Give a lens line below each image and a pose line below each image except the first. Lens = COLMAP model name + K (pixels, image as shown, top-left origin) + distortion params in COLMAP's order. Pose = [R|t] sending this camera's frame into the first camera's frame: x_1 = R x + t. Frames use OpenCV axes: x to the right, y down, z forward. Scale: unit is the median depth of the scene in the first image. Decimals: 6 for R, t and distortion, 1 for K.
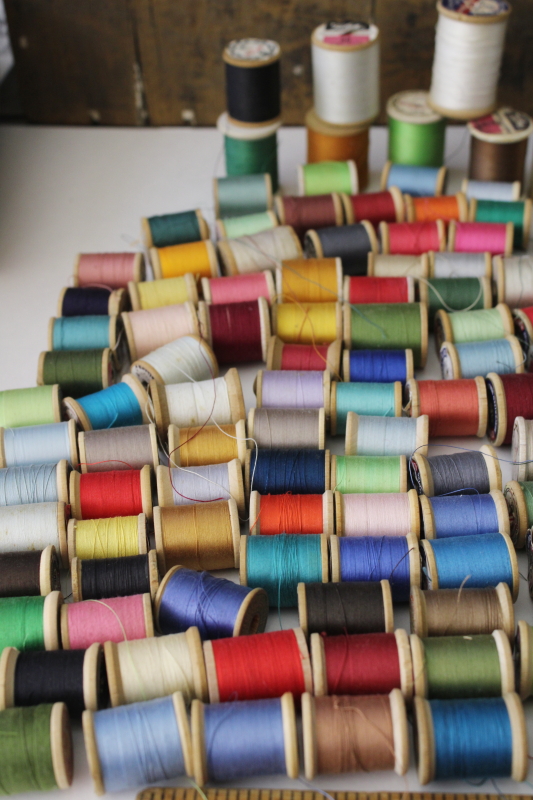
lens RADIAL K [[1195.8, 0, 263.9], [0, 1195.8, 399.3], [0, 0, 1]] dist [-0.043241, 0.000000]
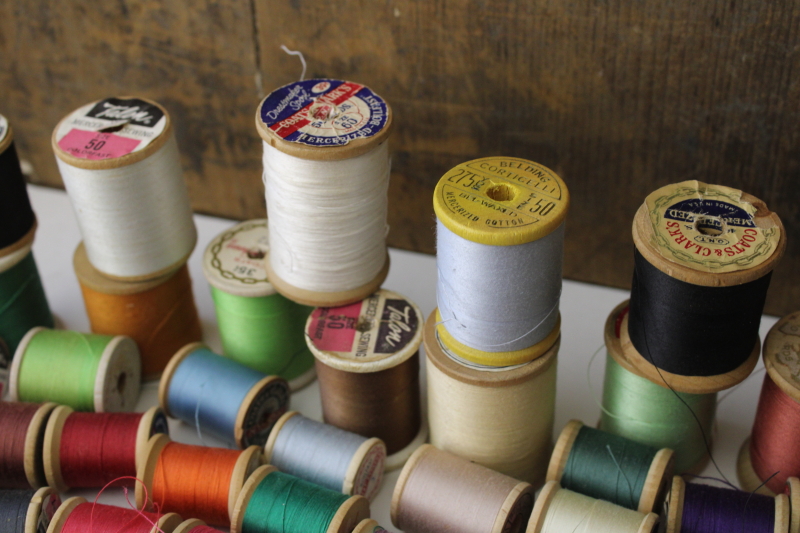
lens RADIAL K [[1195.8, 0, 401.4], [0, 1195.8, 265.4], [0, 0, 1]] dist [-0.043241, 0.000000]
pose [[0.968189, 0.158132, -0.193916, 0.553000], [-0.153686, 0.987394, 0.037861, -0.491981], [0.197459, -0.006855, 0.980287, 0.816450]]
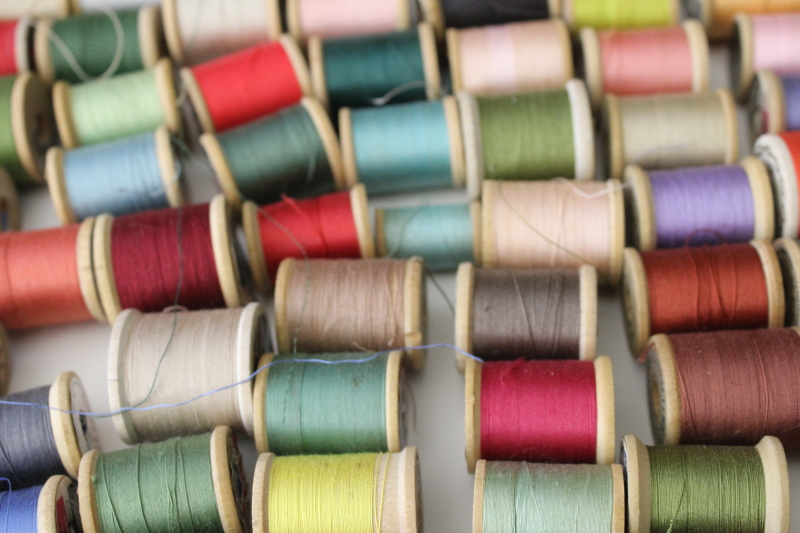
lens RADIAL K [[1195.8, 0, 398.8], [0, 1195.8, 265.0], [0, 0, 1]] dist [-0.043241, 0.000000]
pose [[0.993111, -0.110461, 0.039098, 0.416652], [0.098930, 0.969227, 0.225417, -0.153697], [-0.062795, -0.219996, 0.973478, 0.588406]]
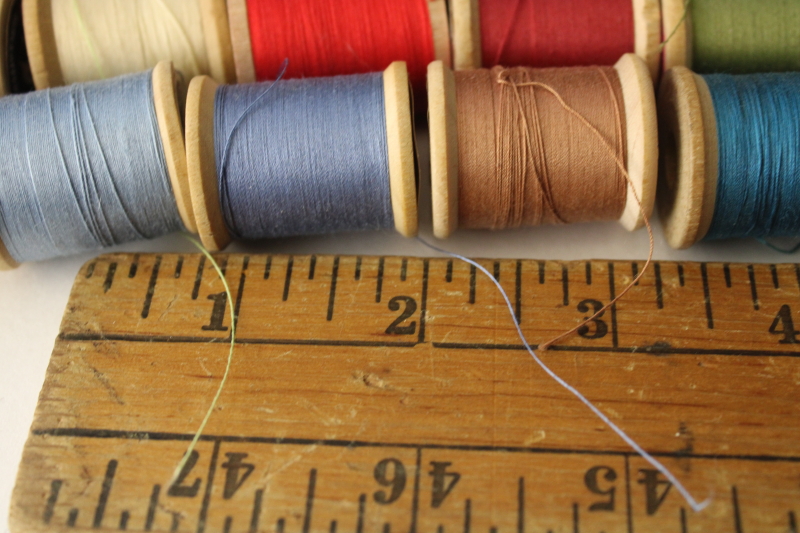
lens RADIAL K [[1195.8, 0, 402.1], [0, 1195.8, 269.6], [0, 0, 1]] dist [-0.043241, 0.000000]
pose [[0.999983, 0.004964, -0.003214, 0.023674], [-0.004015, 0.968906, 0.247396, 0.208254], [0.004342, -0.247379, 0.968909, 0.521544]]
